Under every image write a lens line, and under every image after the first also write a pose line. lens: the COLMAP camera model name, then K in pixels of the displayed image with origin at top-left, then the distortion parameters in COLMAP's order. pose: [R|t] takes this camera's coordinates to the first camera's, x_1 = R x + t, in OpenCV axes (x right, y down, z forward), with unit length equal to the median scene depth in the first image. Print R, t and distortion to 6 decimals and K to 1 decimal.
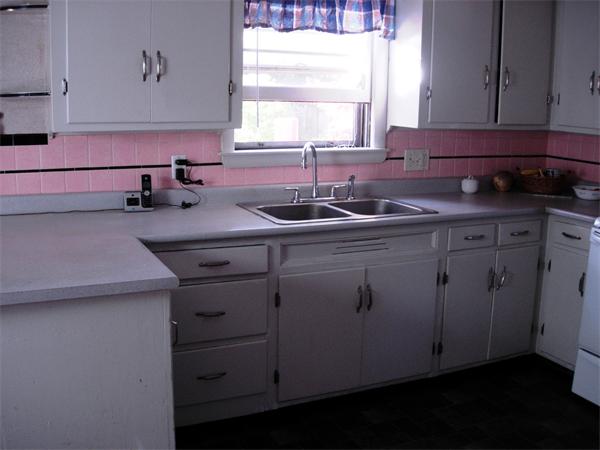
lens RADIAL K [[659.0, 0, 300.0], [0, 659.0, 225.0], [0, 0, 1]] dist [-0.185105, 0.044722]
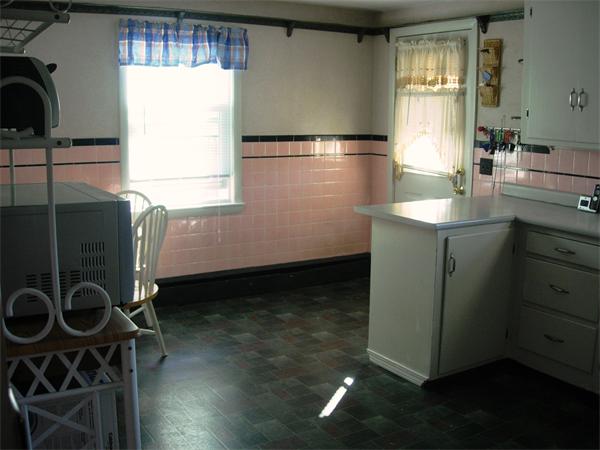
lens RADIAL K [[659.0, 0, 300.0], [0, 659.0, 225.0], [0, 0, 1]] dist [-0.185105, 0.044722]
pose [[0.100655, 0.152795, -0.983119, 0.996923], [-0.210259, 0.969086, 0.129087, -0.040471], [0.972450, 0.193717, 0.129670, 0.310615]]
